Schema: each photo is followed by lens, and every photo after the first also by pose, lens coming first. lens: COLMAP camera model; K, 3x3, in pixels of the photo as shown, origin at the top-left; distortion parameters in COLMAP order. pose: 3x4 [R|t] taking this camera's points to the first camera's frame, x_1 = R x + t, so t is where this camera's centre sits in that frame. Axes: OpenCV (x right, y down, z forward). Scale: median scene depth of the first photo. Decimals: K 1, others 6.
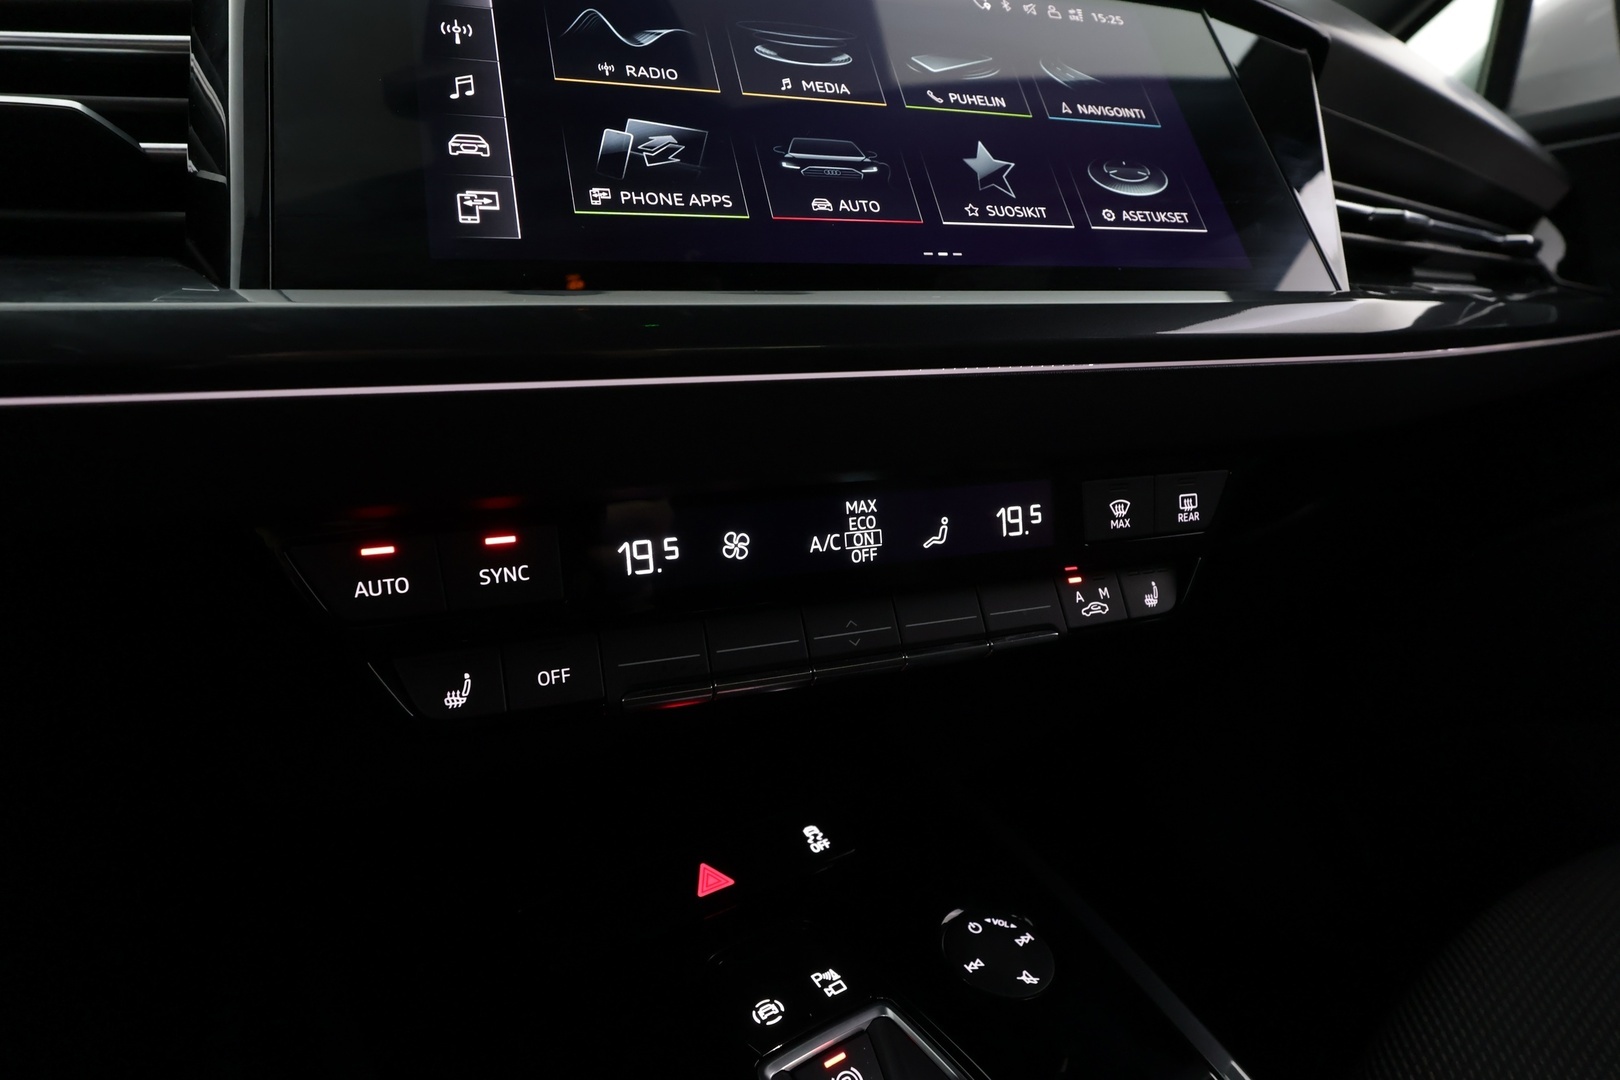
lens RADIAL K [[850.3, 0, 812.8], [0, 850.3, 538.5], [0, 0, 1]] dist [0.001547, 0.001885]
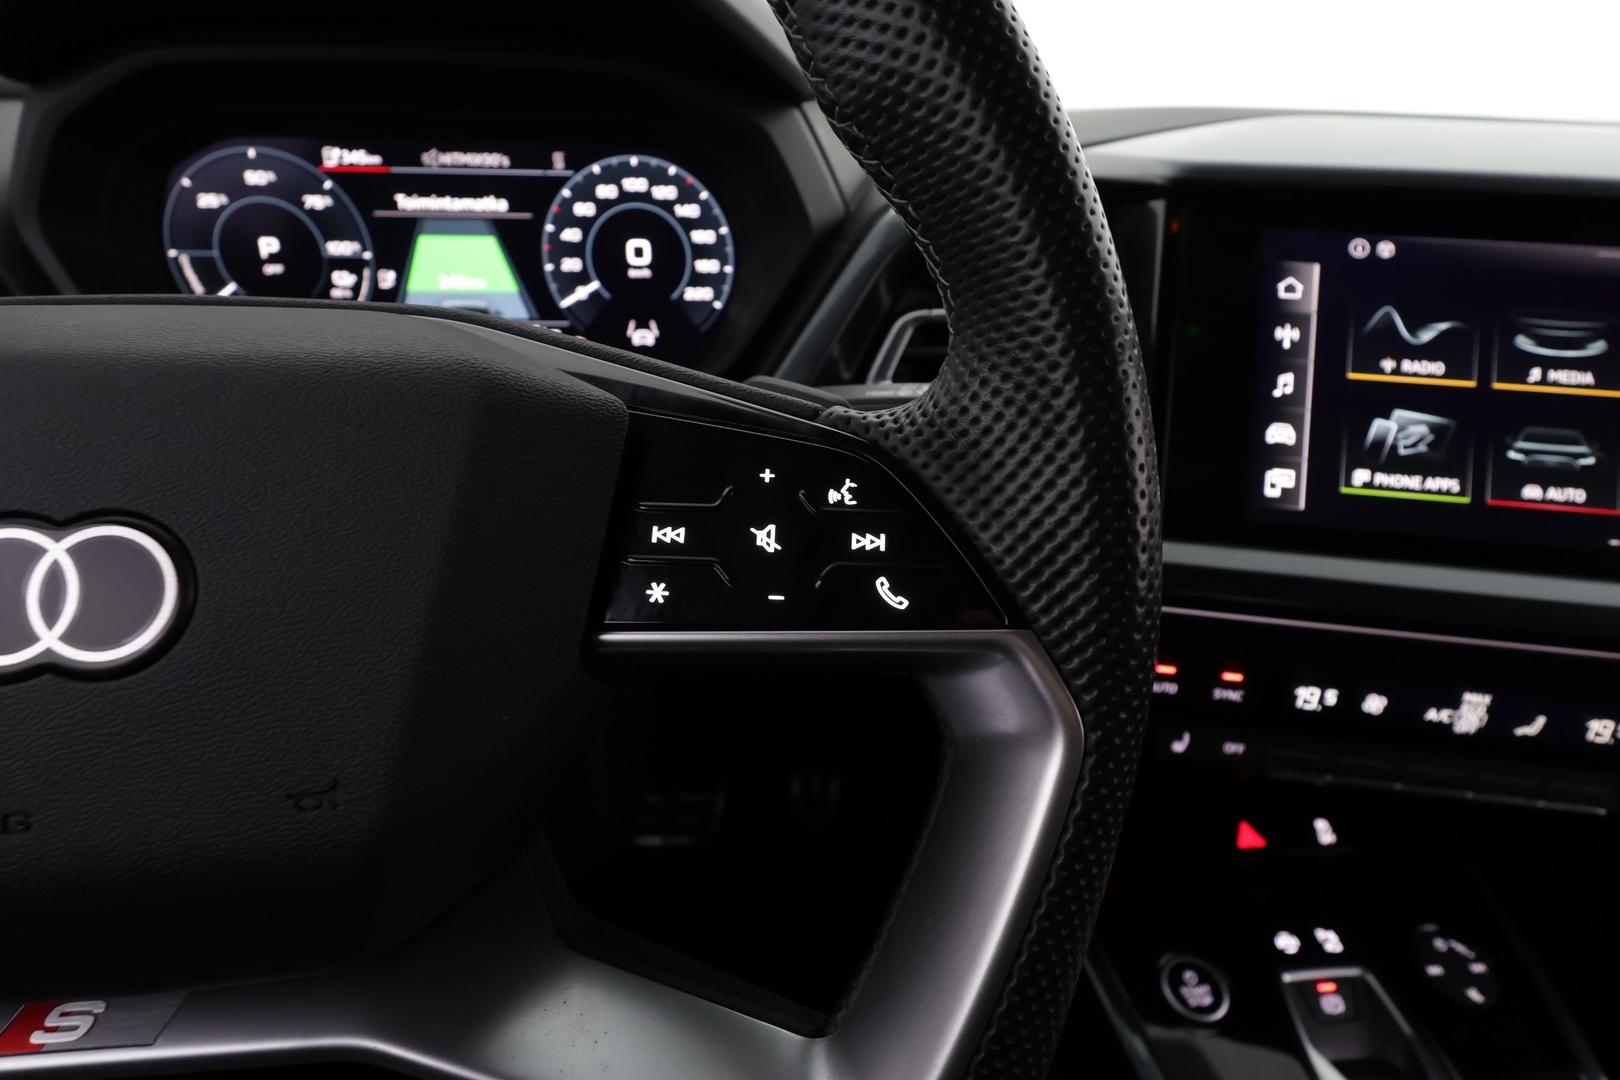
lens RADIAL K [[850.3, 0, 809.0], [0, 850.3, 534.9], [0, 0, 1]] dist [0.001547, 0.001885]
pose [[0.882982, 0.273584, -0.381437, -0.455818], [-0.152345, 0.935630, 0.318415, -0.569623], [0.443997, -0.223045, 0.867823, -0.671771]]
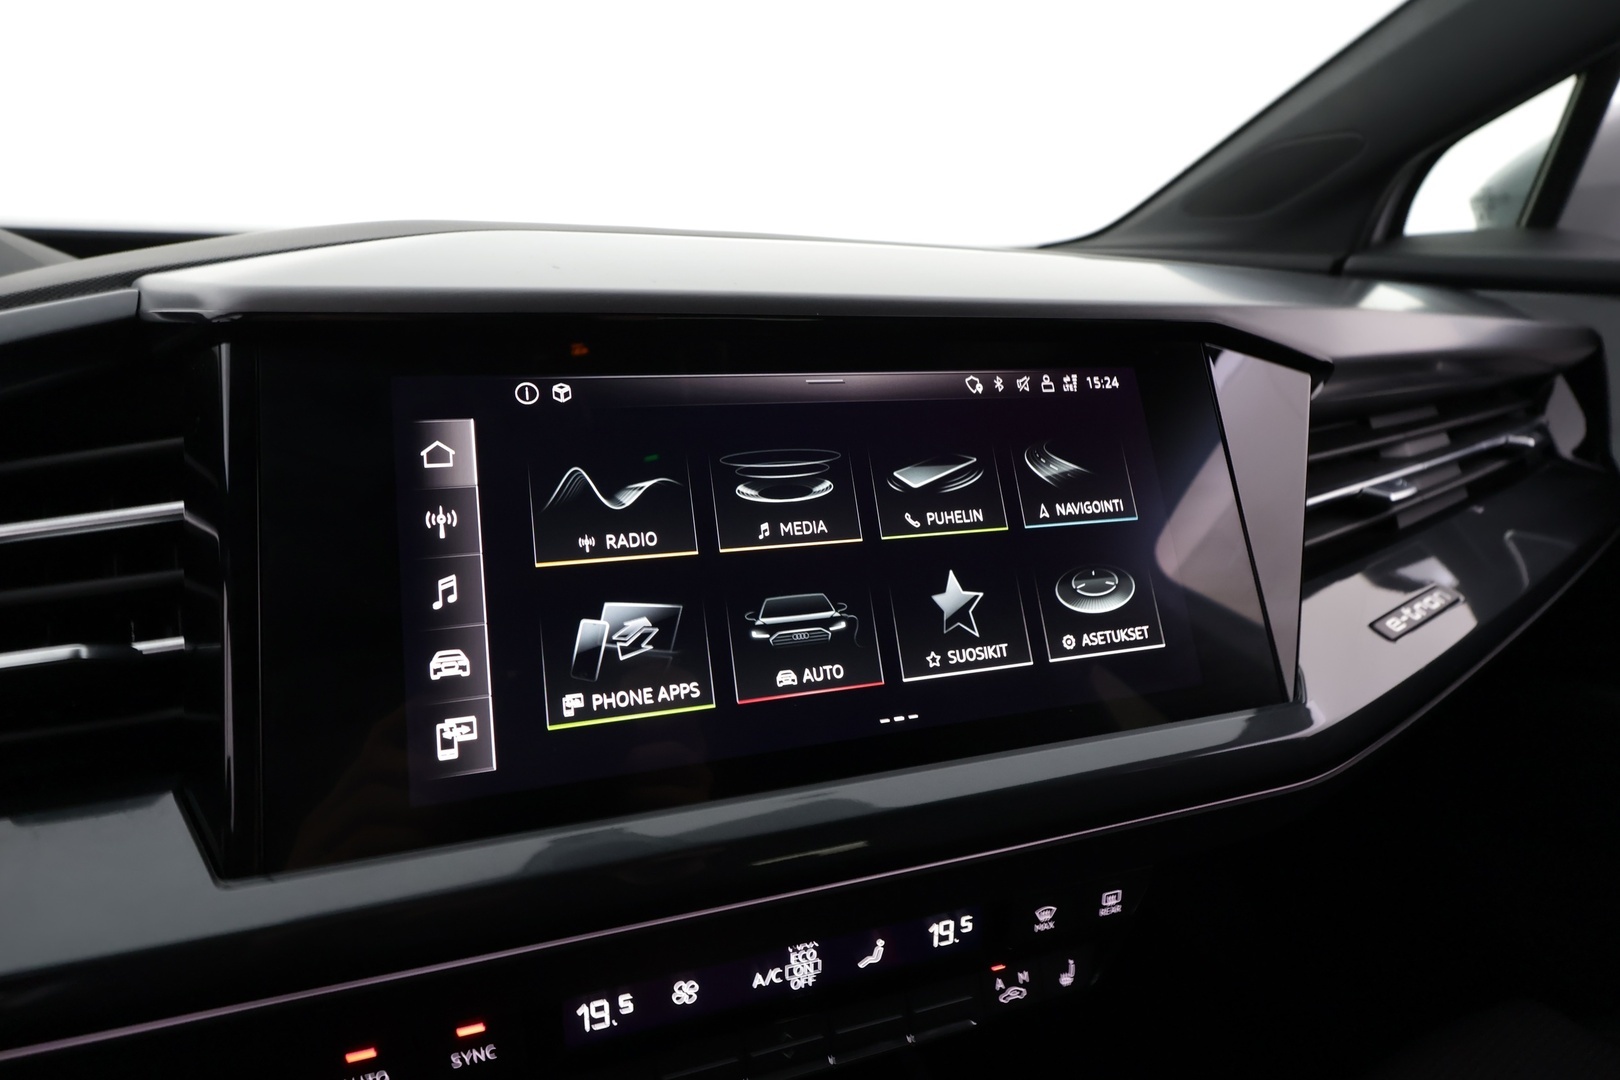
lens RADIAL K [[850.3, 0, 815.1], [0, 850.3, 539.8], [0, 0, 1]] dist [0.001547, 0.001885]
pose [[0.997113, 0.075927, 0.000766, 0.031059], [-0.075227, 0.986446, 0.145828, -0.700597], [0.010317, -0.145465, 0.989310, -0.015590]]
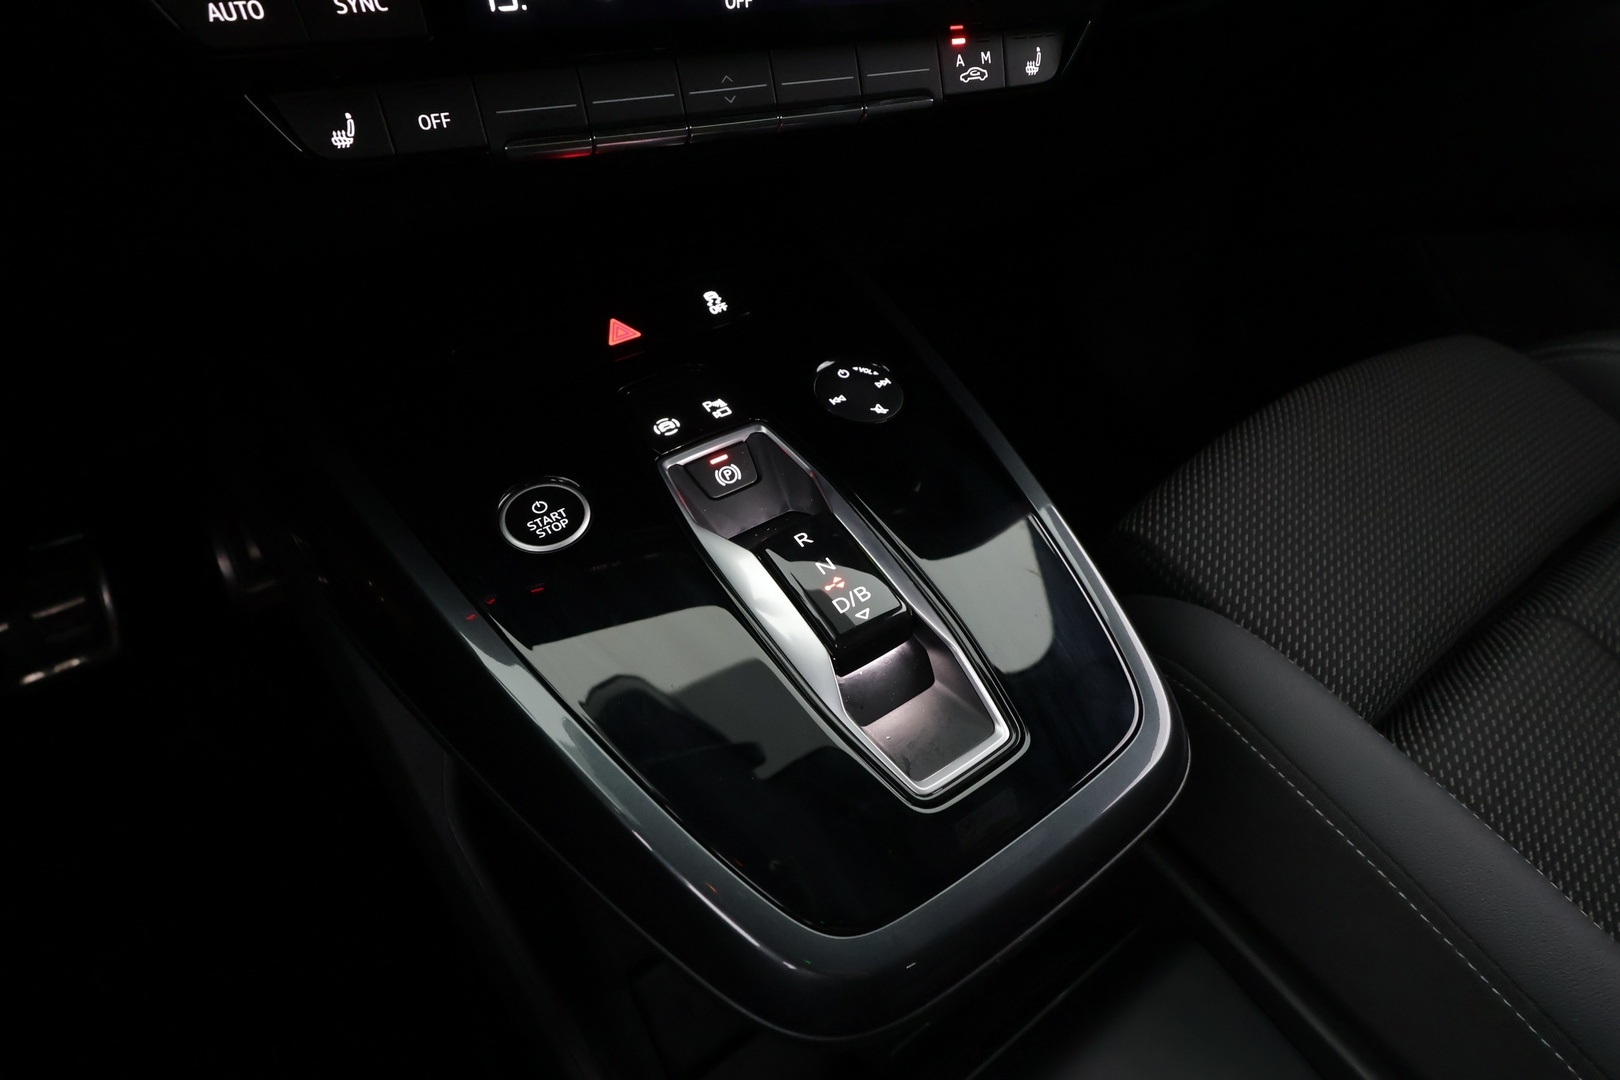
lens RADIAL K [[850.3, 0, 813.3], [0, 850.3, 540.8], [0, 0, 1]] dist [0.001547, 0.001885]
pose [[0.998334, 0.006502, 0.057334, 0.092254], [-0.036034, 0.846307, 0.531476, 0.022168], [-0.045066, -0.532656, 0.845131, -0.162364]]
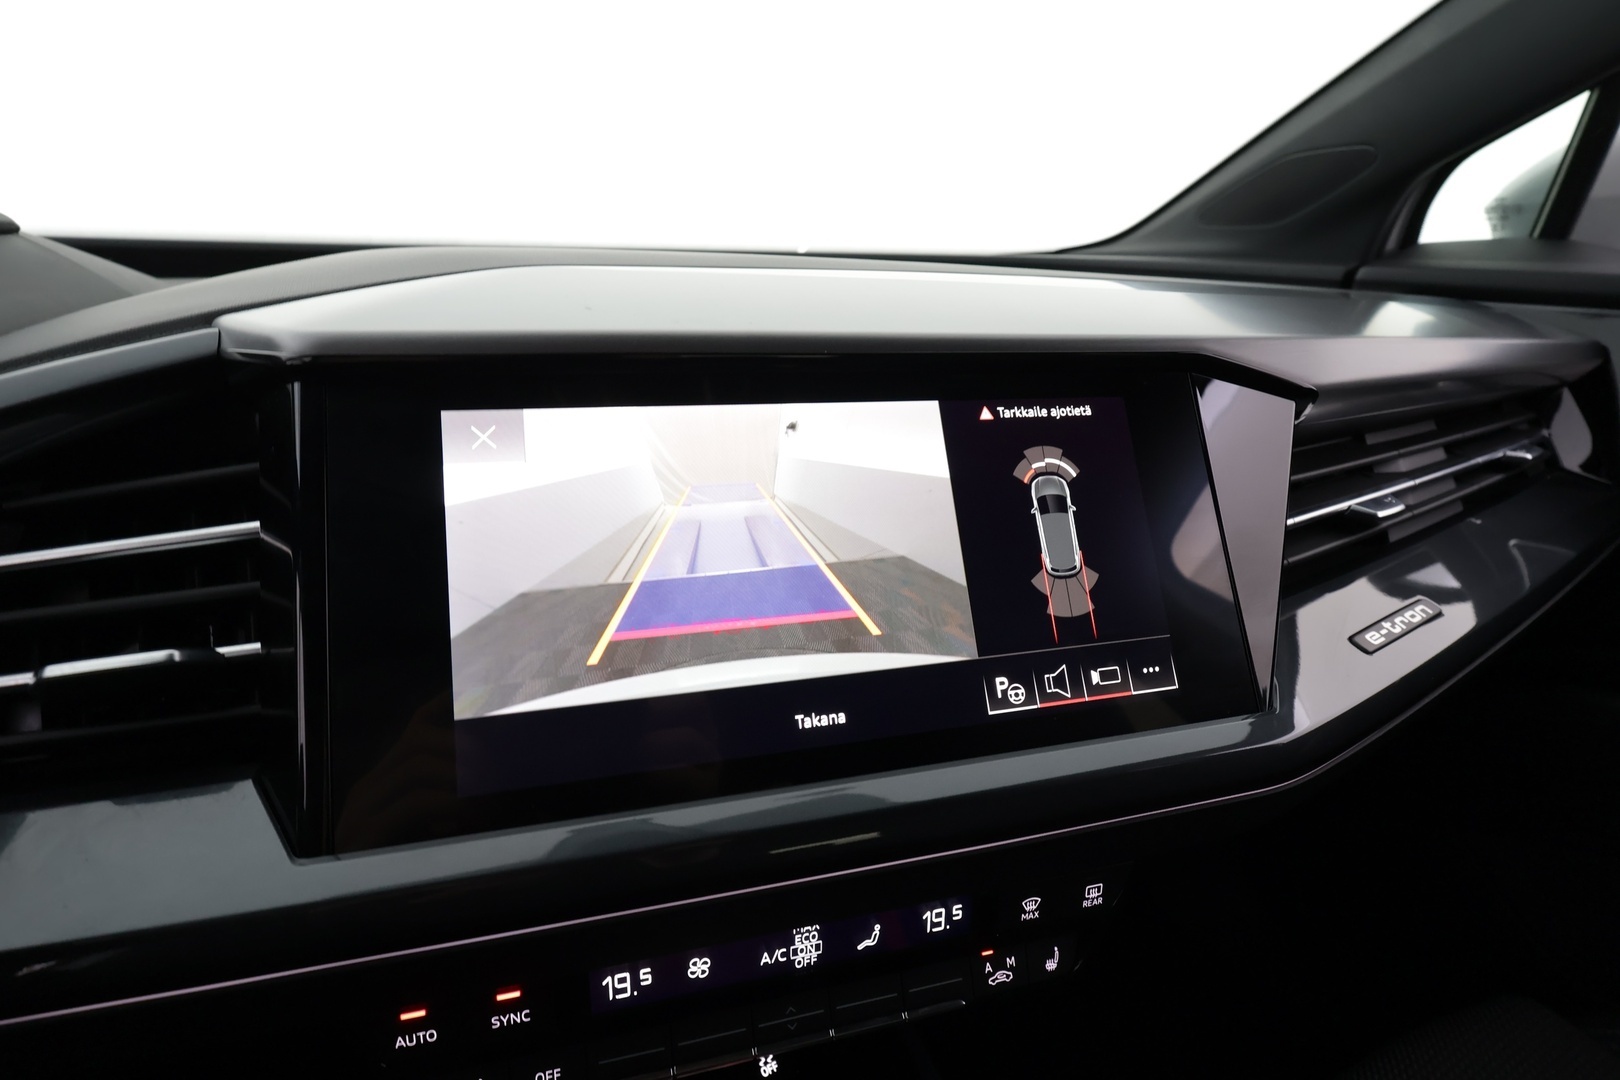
lens RADIAL K [[850.3, 0, 816.2], [0, 850.3, 535.8], [0, 0, 1]] dist [0.001547, 0.001885]
pose [[0.996038, 0.086162, -0.022025, 0.048518], [-0.081827, 0.984912, 0.152489, -0.754549], [0.034831, -0.150082, 0.988060, -0.112375]]
